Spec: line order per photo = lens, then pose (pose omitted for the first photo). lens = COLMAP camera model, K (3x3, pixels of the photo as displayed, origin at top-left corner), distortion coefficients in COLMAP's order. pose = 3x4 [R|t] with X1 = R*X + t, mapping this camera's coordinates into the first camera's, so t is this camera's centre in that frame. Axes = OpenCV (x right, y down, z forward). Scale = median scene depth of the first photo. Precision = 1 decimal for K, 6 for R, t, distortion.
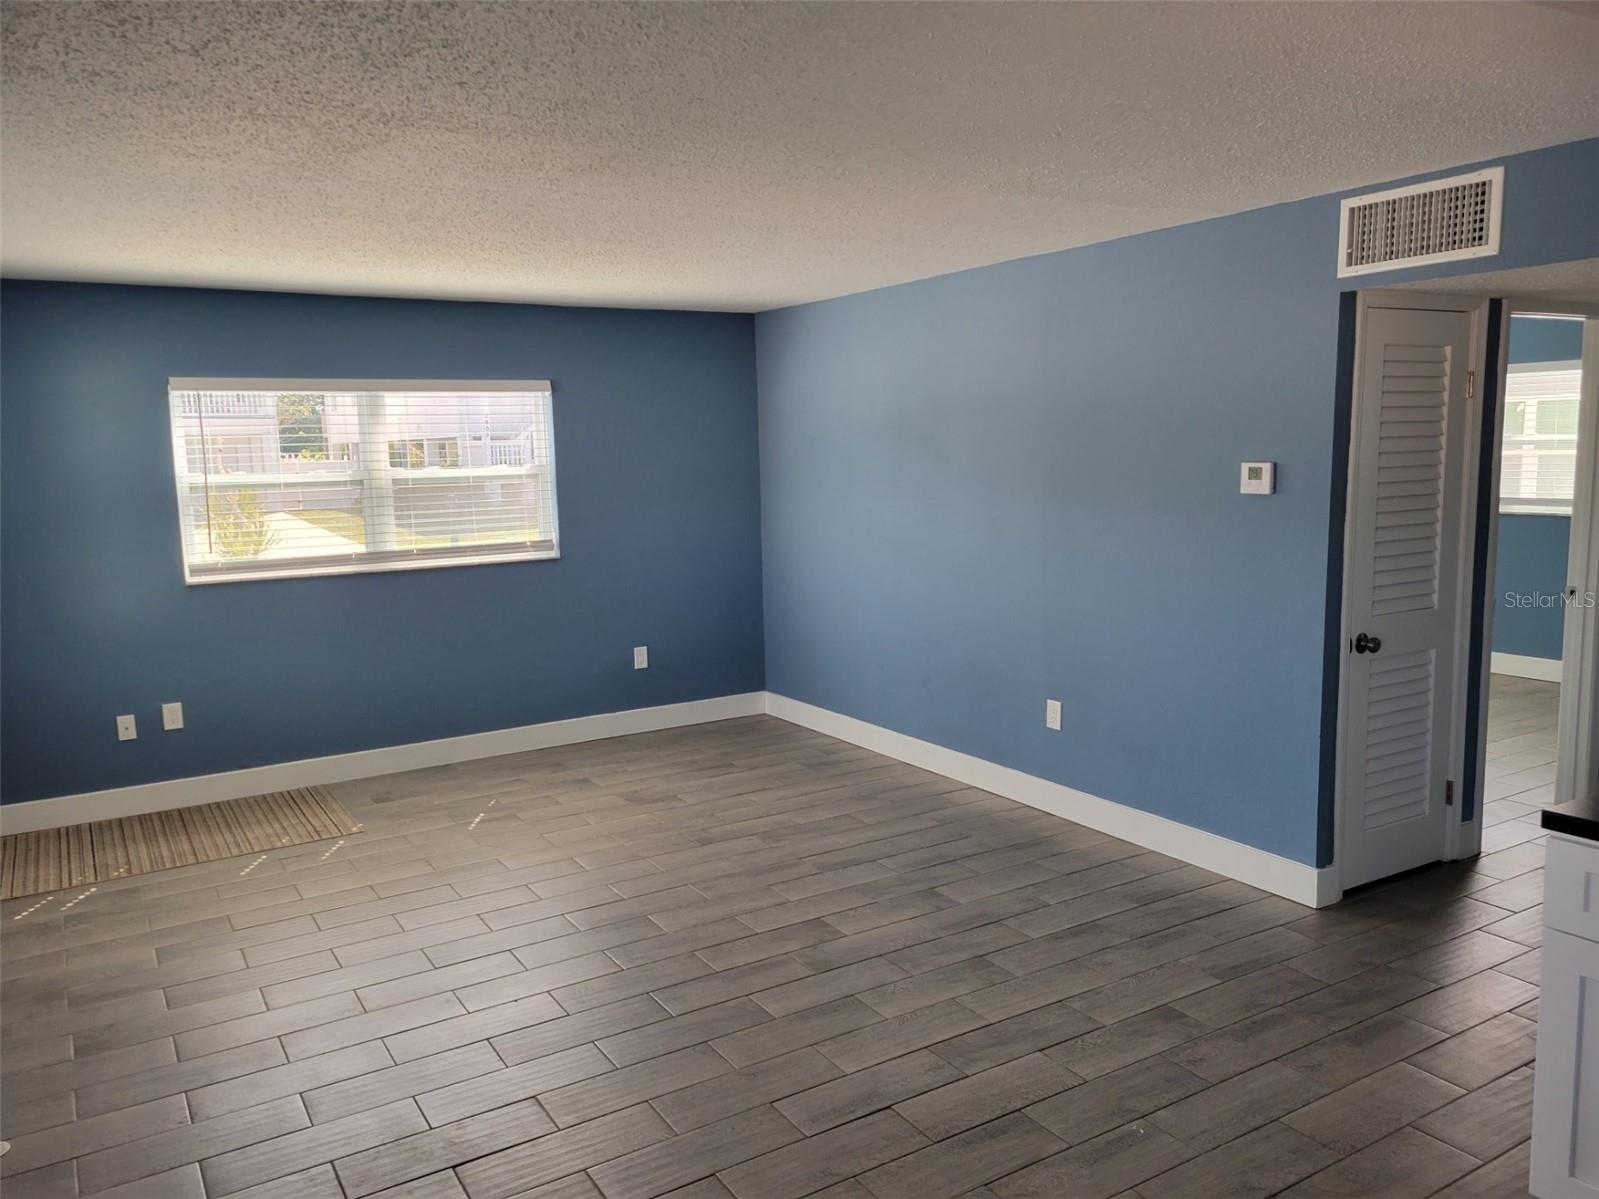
lens RADIAL K [[1207.6, 0, 799.5], [0, 1207.6, 599.5], [0, 0, 1]] dist [0.035886, -0.039733]
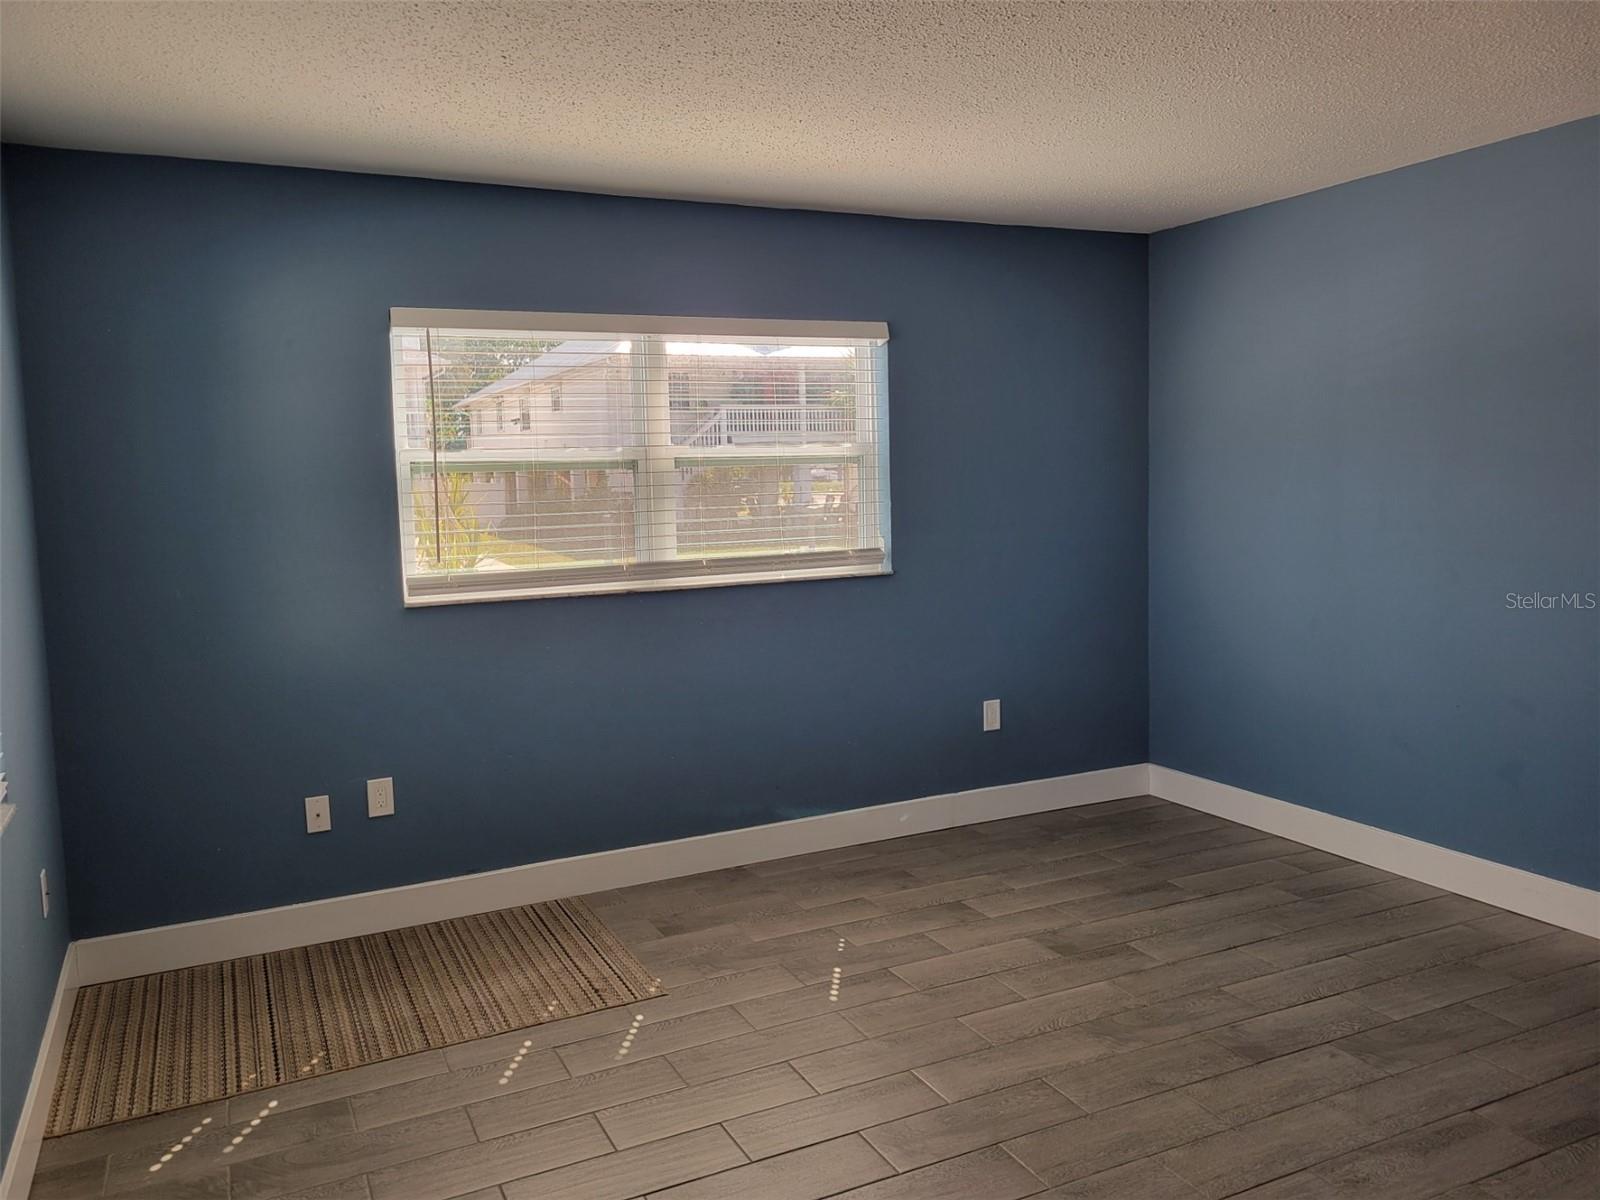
lens RADIAL K [[1190.7, 0, 773.1], [0, 1190.7, 578.6], [0, 0, 1]] dist [0.008632, -0.007027]
pose [[0.994051, 0.007305, -0.108672, -0.226214], [-0.011523, 0.999202, -0.038232, -0.004652], [0.108306, 0.039257, 0.993342, 0.355163]]
